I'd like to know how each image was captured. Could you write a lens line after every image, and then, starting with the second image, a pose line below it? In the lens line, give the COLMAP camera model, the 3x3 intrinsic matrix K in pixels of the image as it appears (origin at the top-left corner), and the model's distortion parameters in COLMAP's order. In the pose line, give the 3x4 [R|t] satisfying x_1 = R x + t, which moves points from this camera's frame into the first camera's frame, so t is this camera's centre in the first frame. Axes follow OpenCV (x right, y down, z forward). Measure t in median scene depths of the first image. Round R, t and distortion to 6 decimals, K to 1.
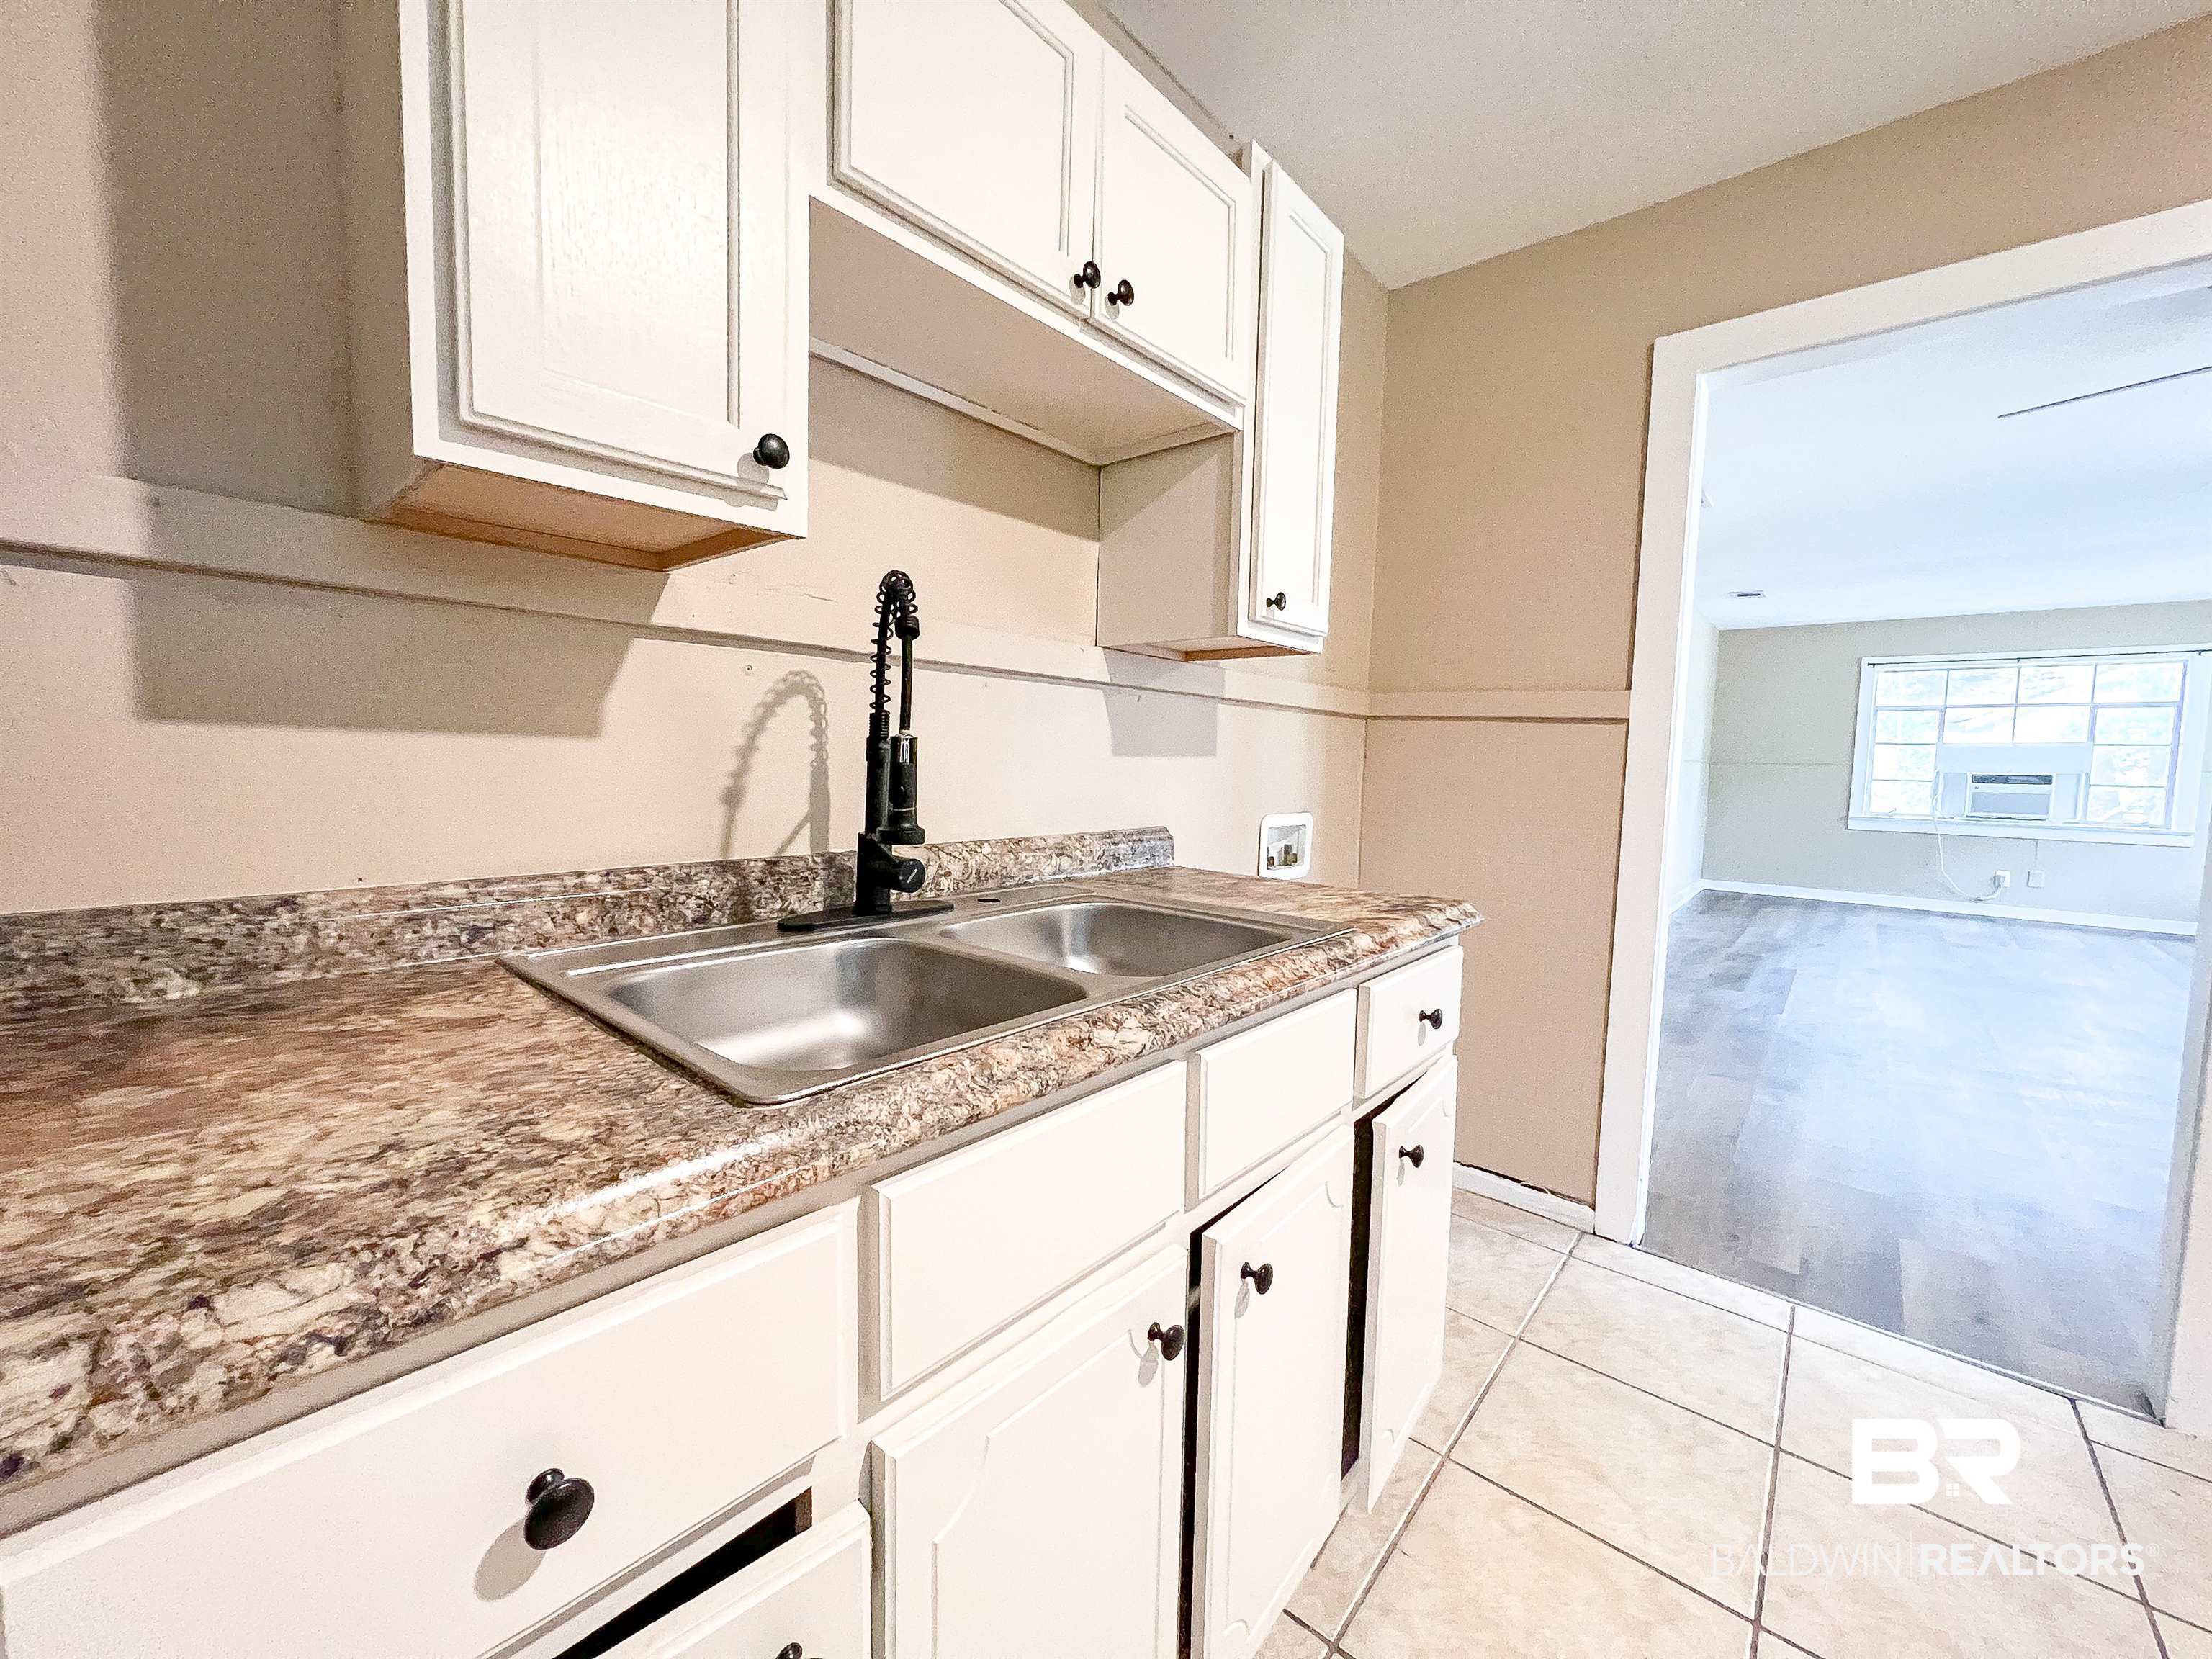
lens RADIAL K [[884.2, 0, 1100.3], [0, 884.2, 822.2], [0, 0, 1]] dist [-0.003126, 0.001402]
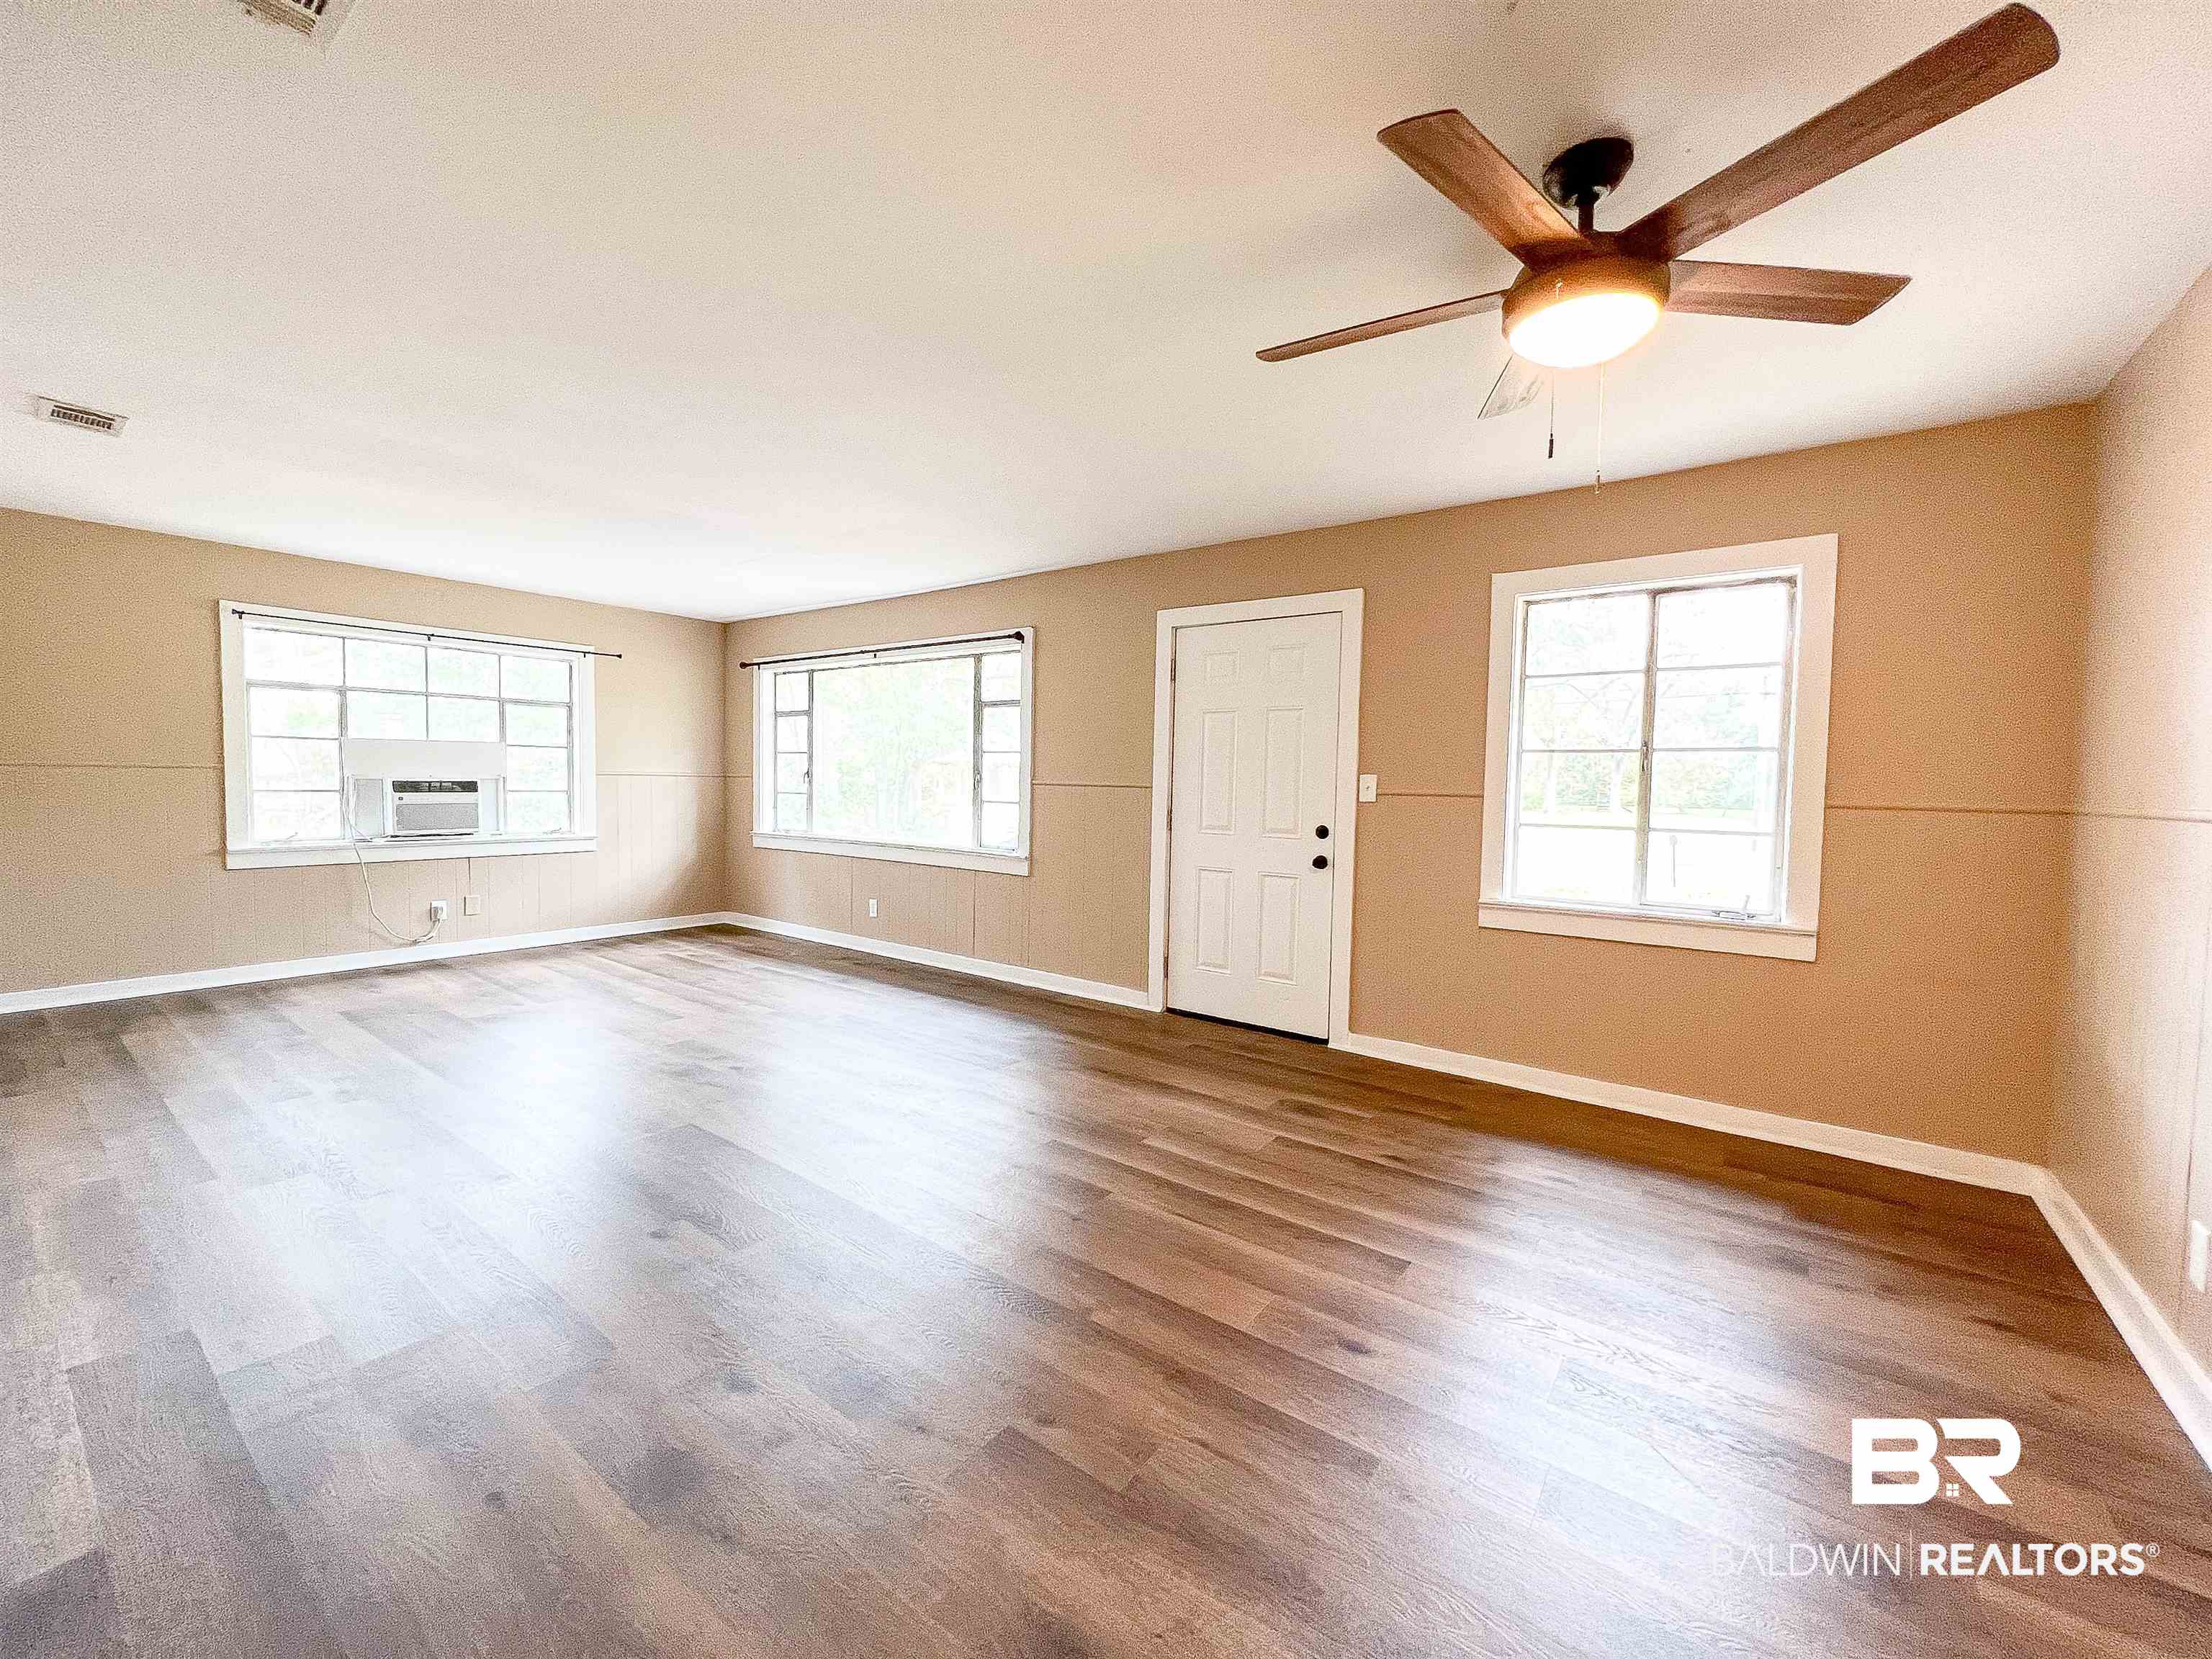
lens RADIAL K [[884.2, 0, 1100.6], [0, 884.2, 820.2], [0, 0, 1]] dist [-0.003126, 0.001402]
pose [[-0.070317, -0.068954, 0.995139, 0.197801], [0.054851, 0.995831, 0.072878, -0.044790], [-0.996016, 0.059708, -0.066241, 0.470712]]
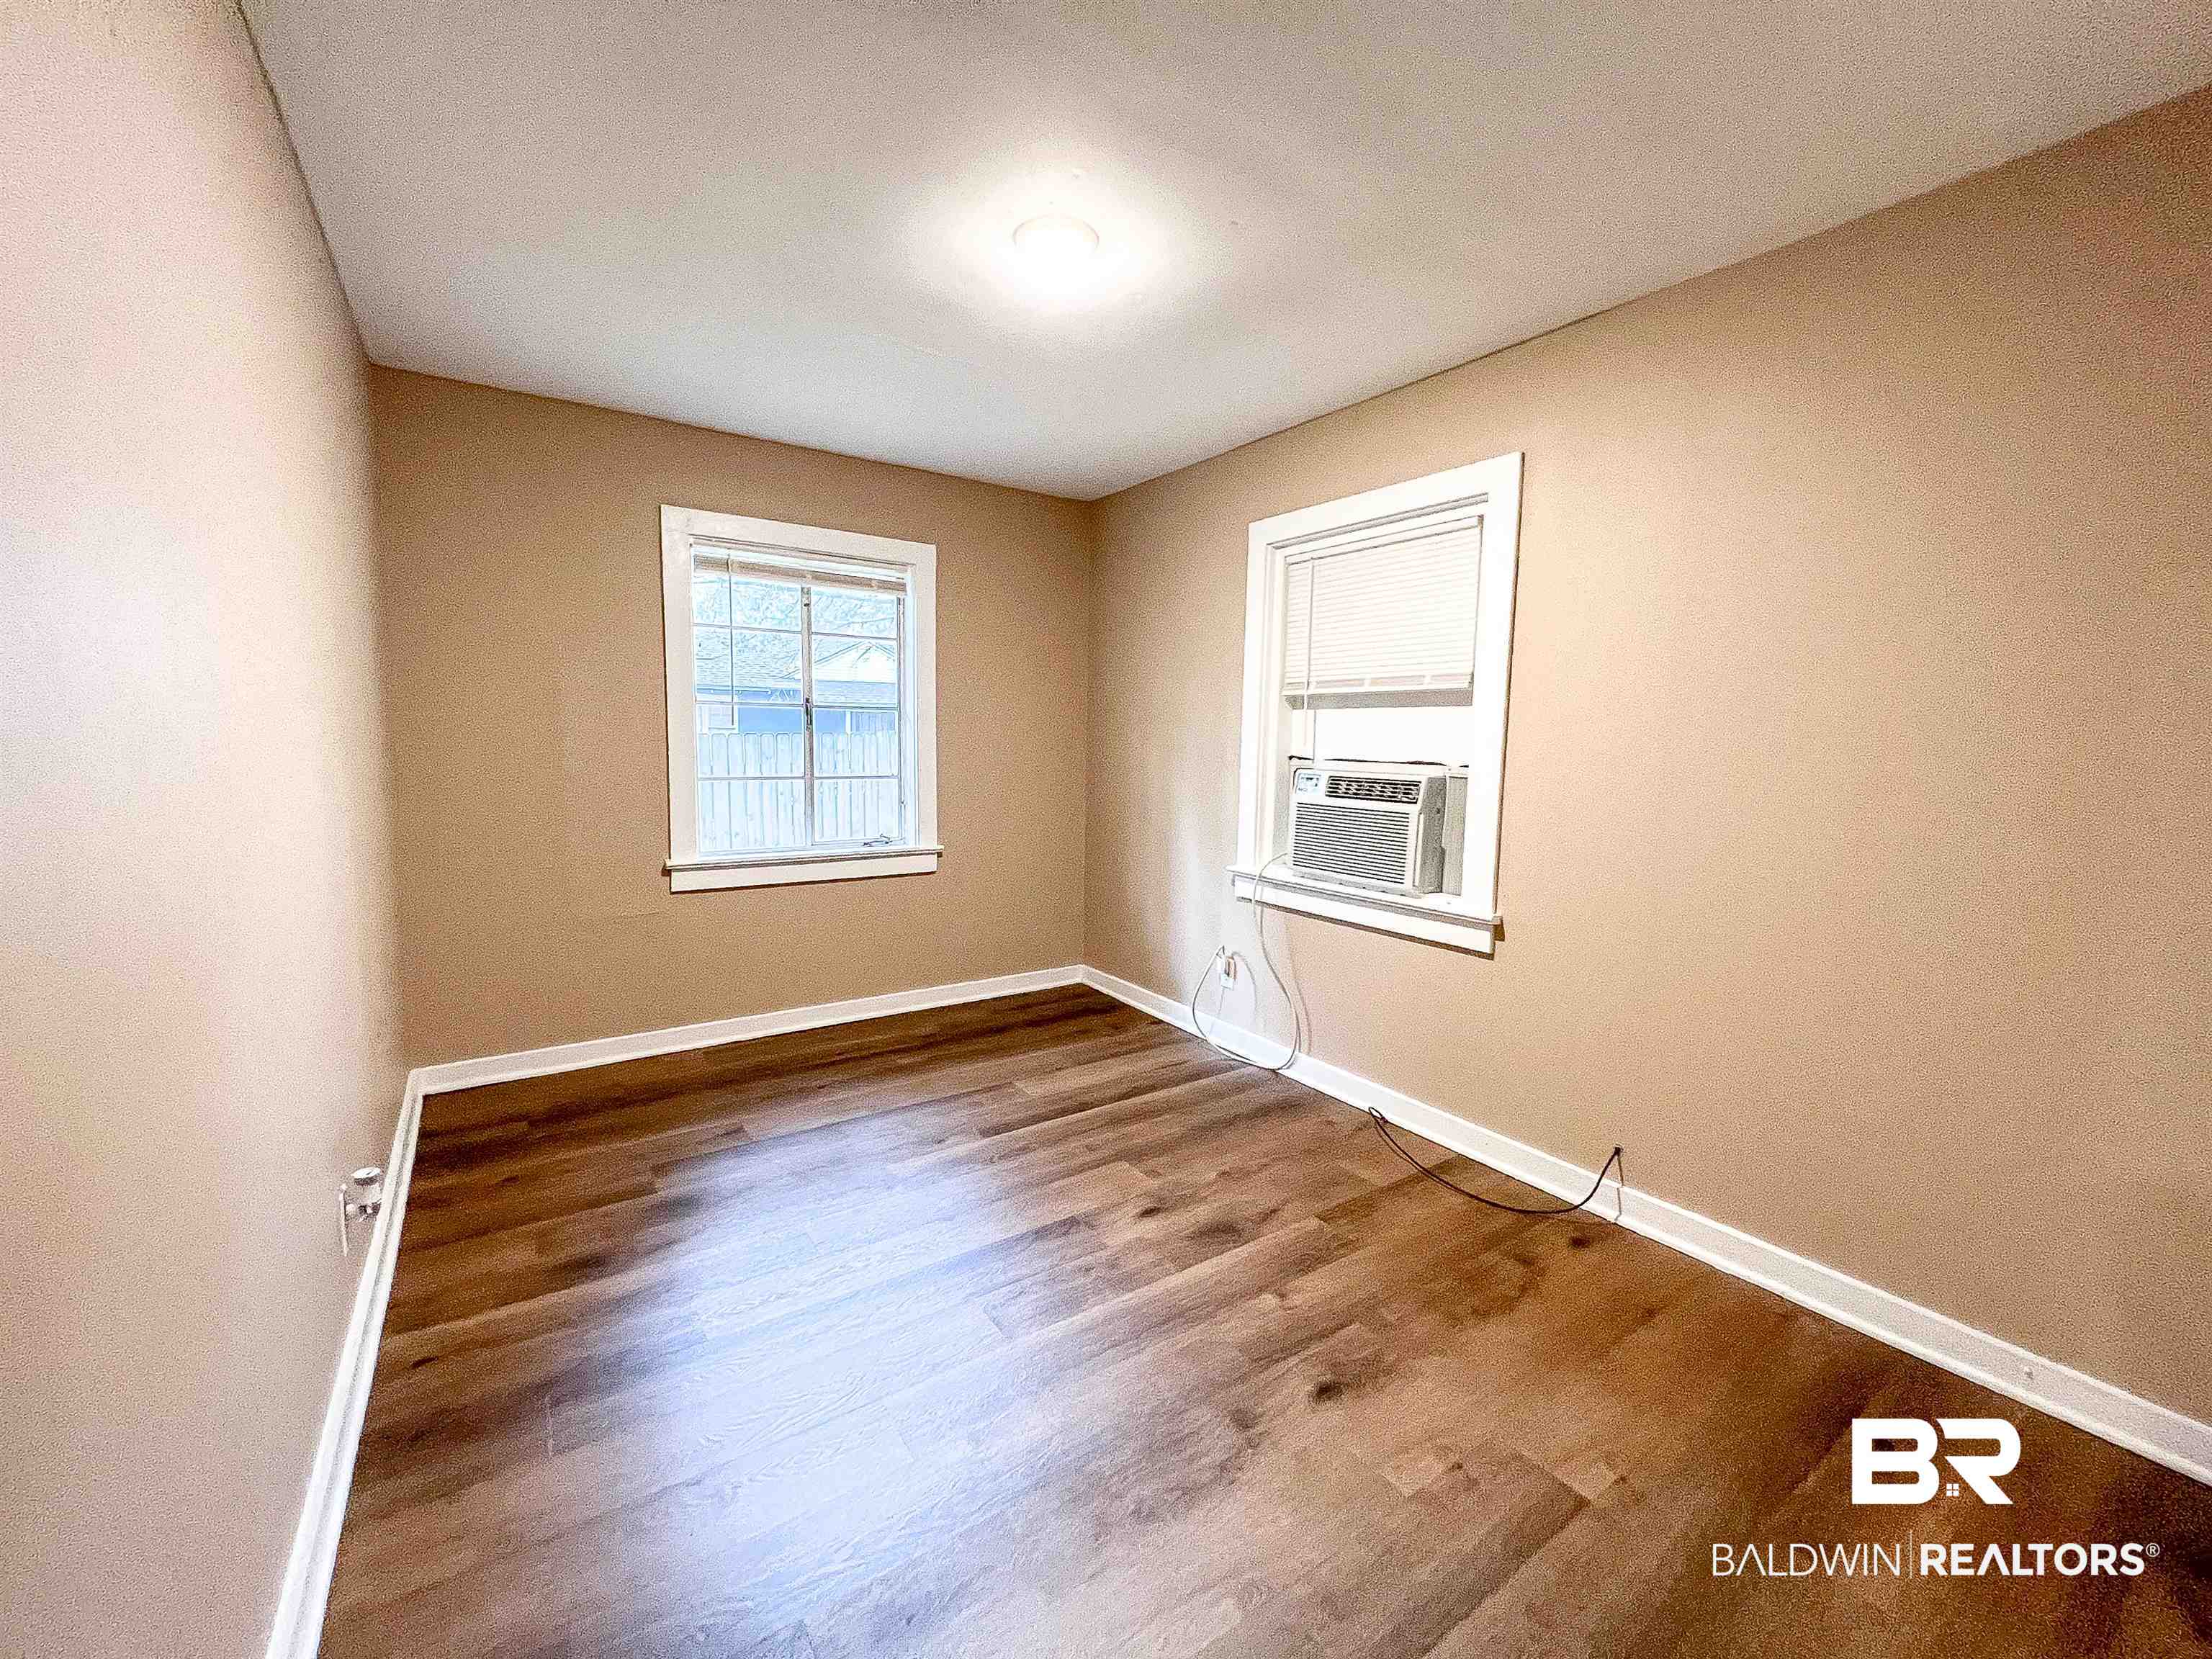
lens RADIAL K [[884.2, 0, 1109.6], [0, 884.2, 839.6], [0, 0, 1]] dist [-0.003126, 0.001402]
pose [[-0.965898, -0.078020, 0.246890, 0.353974], [-0.027938, 0.979359, 0.200187, -0.065605], [-0.257413, 0.186462, -0.948141, 0.620739]]
